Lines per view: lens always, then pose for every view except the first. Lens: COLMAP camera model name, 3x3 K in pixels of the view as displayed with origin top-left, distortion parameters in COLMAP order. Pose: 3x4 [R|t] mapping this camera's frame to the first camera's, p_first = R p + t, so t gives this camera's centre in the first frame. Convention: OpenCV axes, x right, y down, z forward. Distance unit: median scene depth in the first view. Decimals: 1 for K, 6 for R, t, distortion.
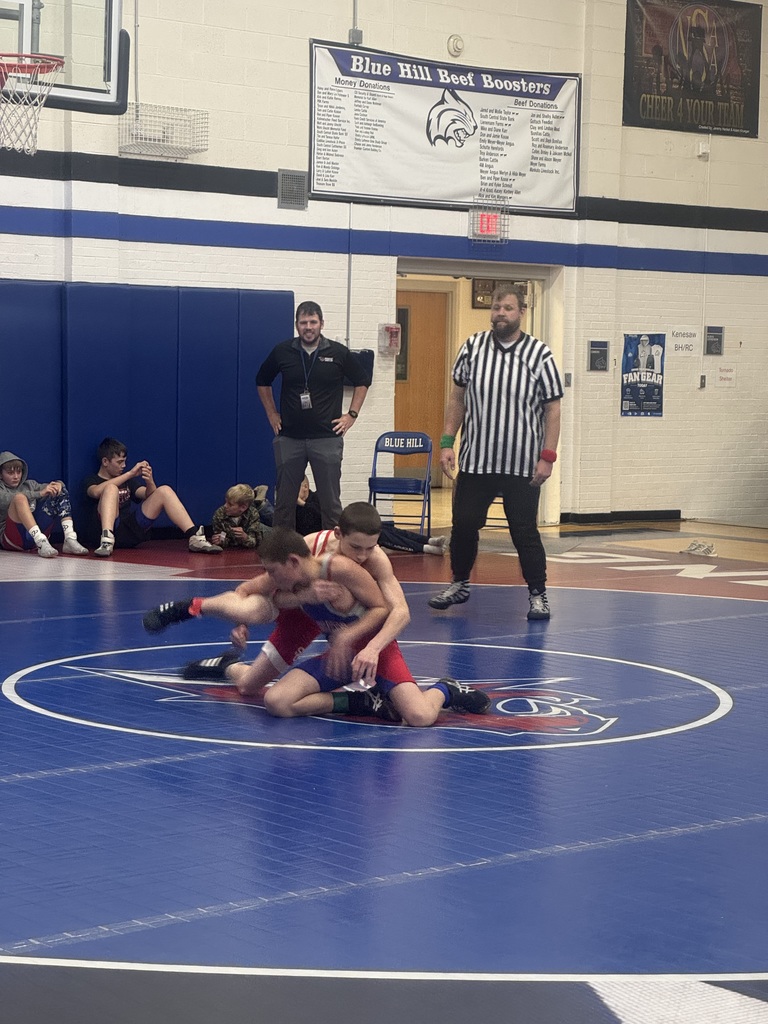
lens RADIAL K [[2318.4, 0, 382.7], [0, 2318.4, 504.4], [0, 0, 1]] dist [0.219704, 0.000000]
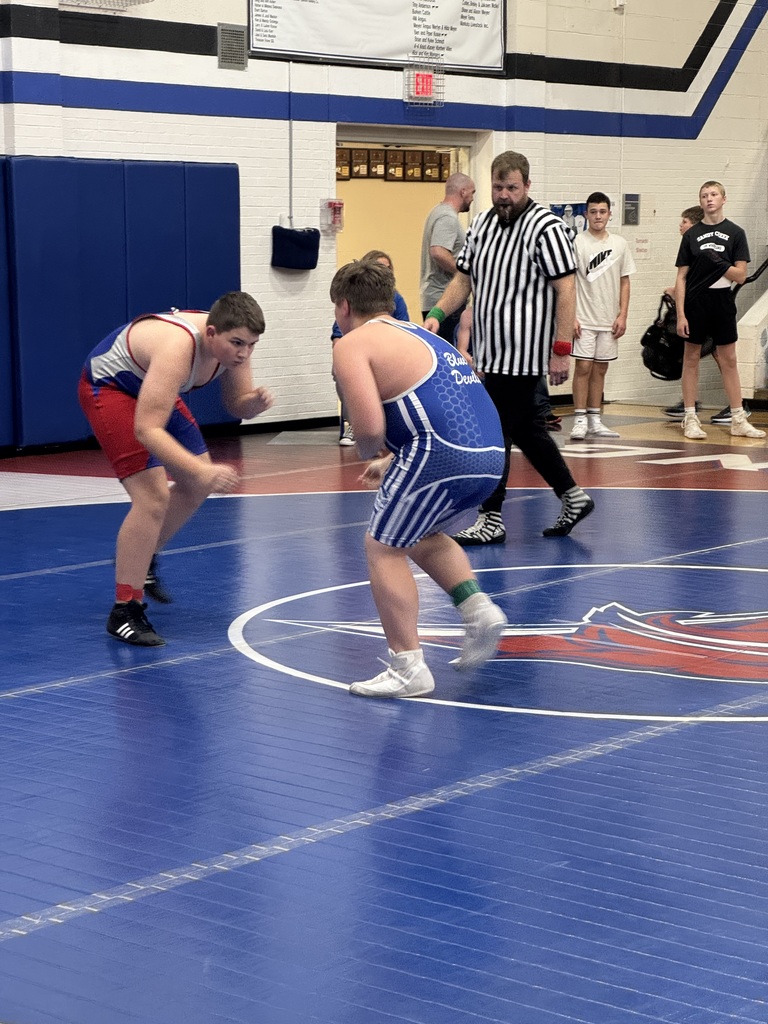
lens RADIAL K [[2318.4, 0, 394.2], [0, 2318.4, 516.4], [0, 0, 1]] dist [0.219704, 0.000000]
pose [[0.982862, -0.045022, 0.178761, -0.142255], [0.034126, 0.997394, 0.063569, -0.011396], [-0.181158, -0.056379, 0.981837, 0.103051]]
